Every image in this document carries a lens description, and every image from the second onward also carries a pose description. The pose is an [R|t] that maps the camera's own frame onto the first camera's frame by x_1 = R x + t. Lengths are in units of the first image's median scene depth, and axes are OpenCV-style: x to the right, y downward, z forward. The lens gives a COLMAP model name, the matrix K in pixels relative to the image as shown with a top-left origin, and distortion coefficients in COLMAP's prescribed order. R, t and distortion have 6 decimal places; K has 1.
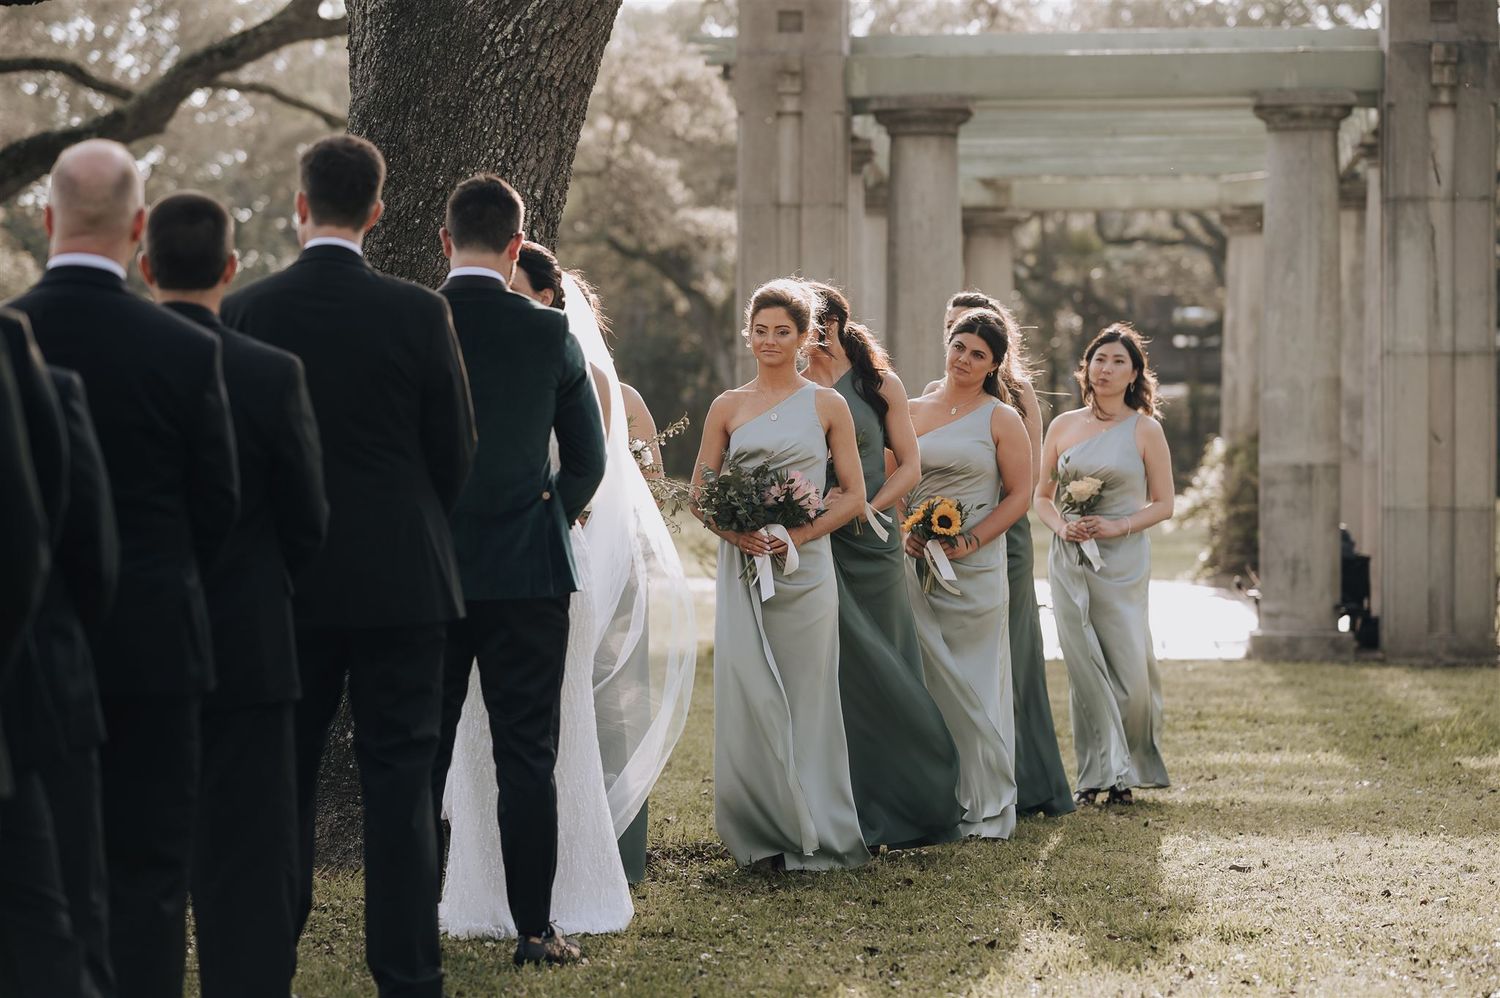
lens RADIAL K [[3828.2, 0, 739.6], [0, 3828.2, 489.2], [0, 0, 1]] dist [-0.011594, 0.000000]
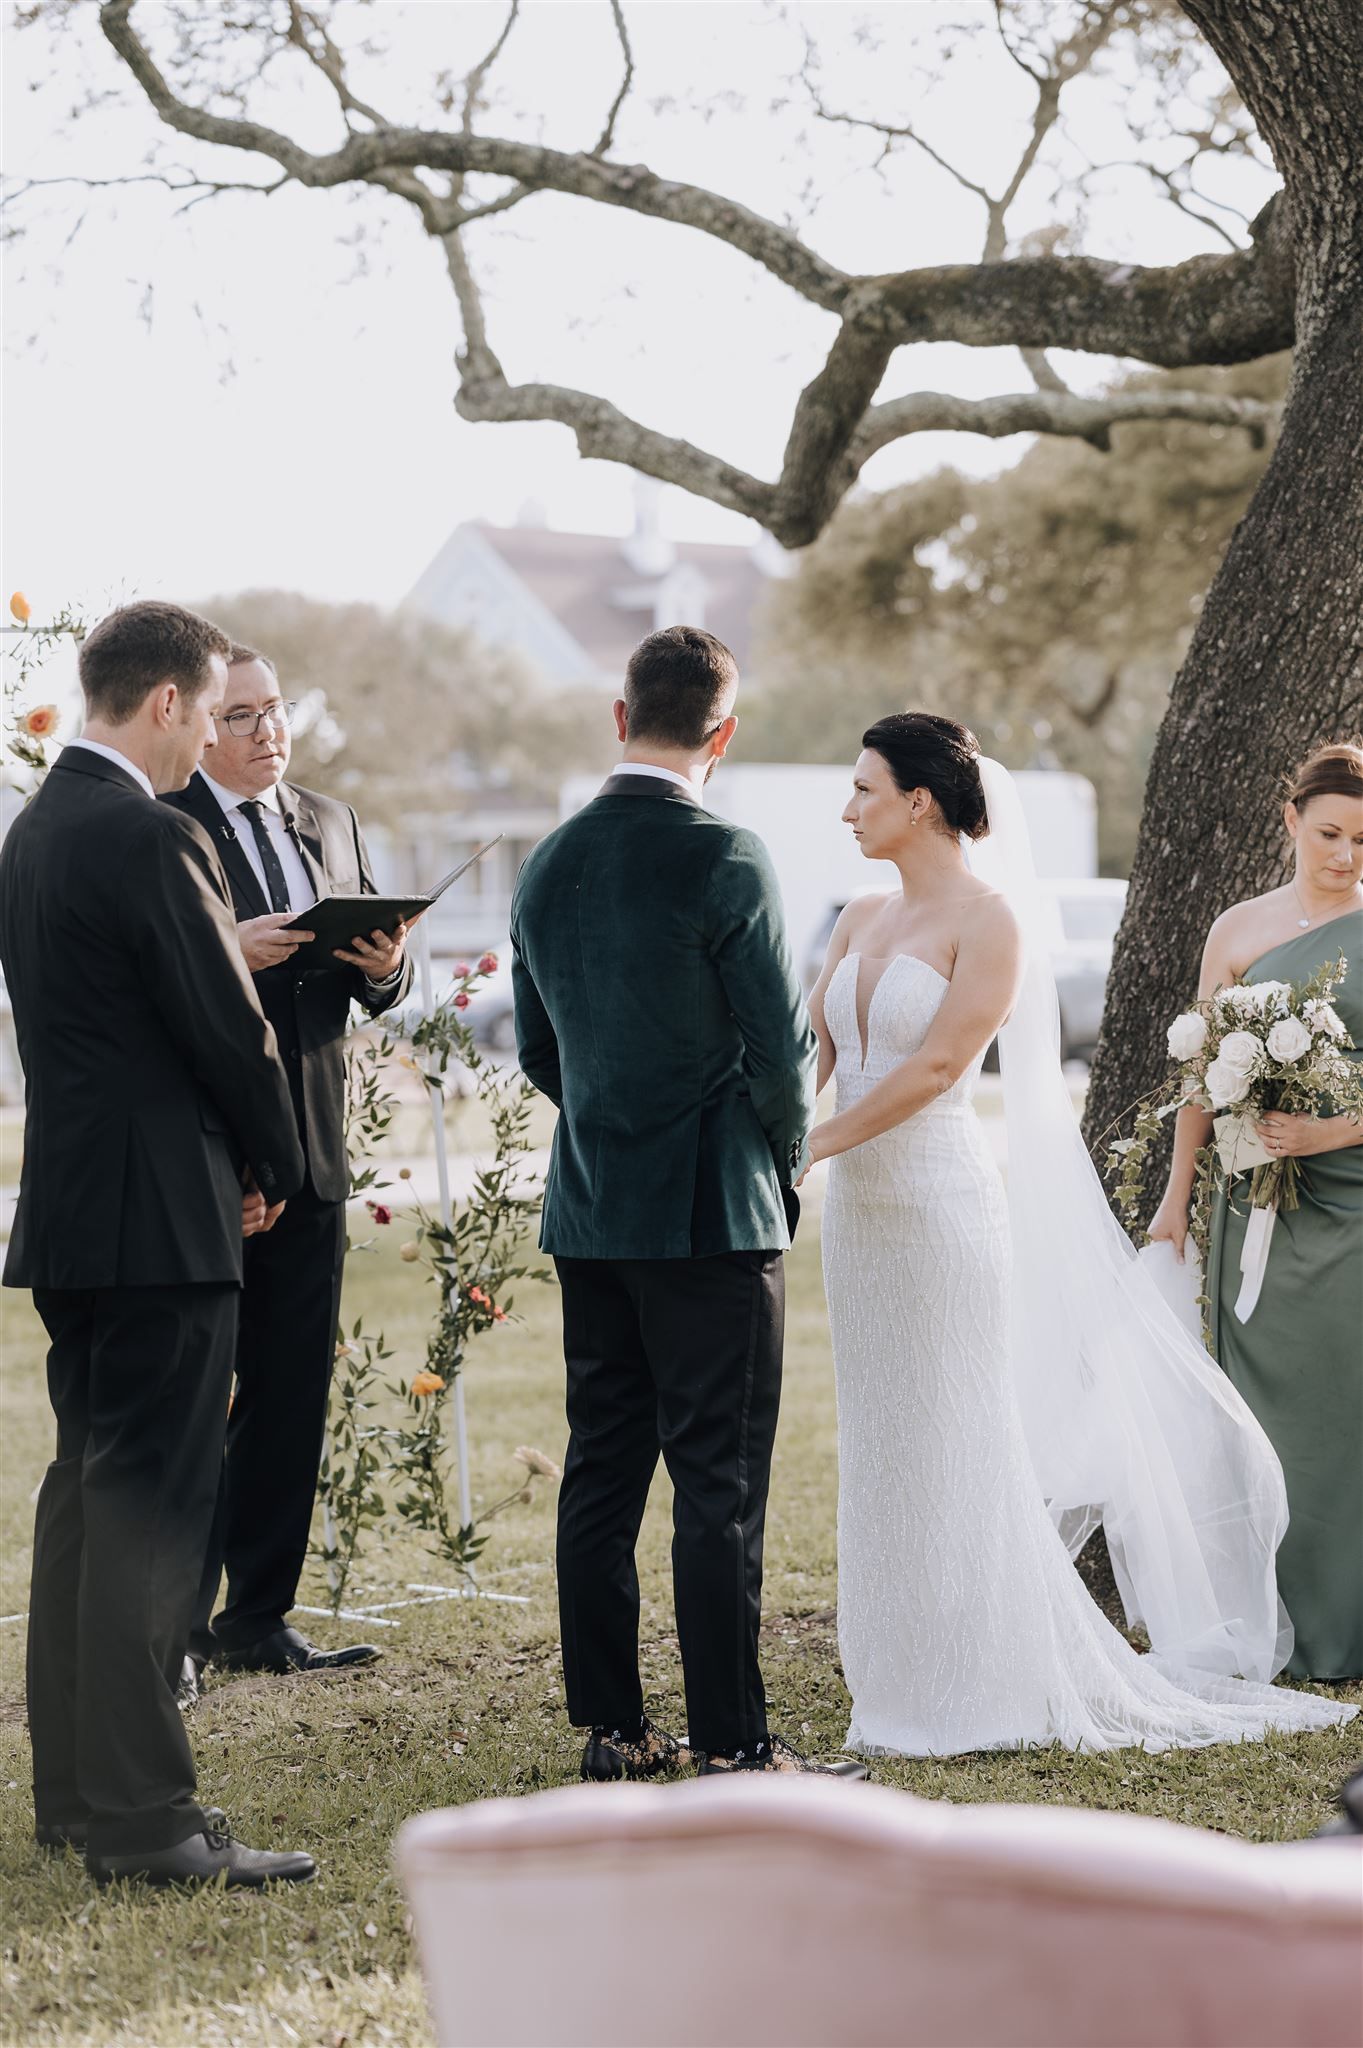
lens RADIAL K [[5226.8, 0, 674.1], [0, 5226.8, 1033.1], [0, 0, 1]] dist [-0.011594, 0.000000]
pose [[0.773239, -0.002942, -0.634108, 0.405695], [0.008746, 0.999944, 0.006026, -0.012100], [0.634055, -0.010205, 0.773221, 0.225620]]
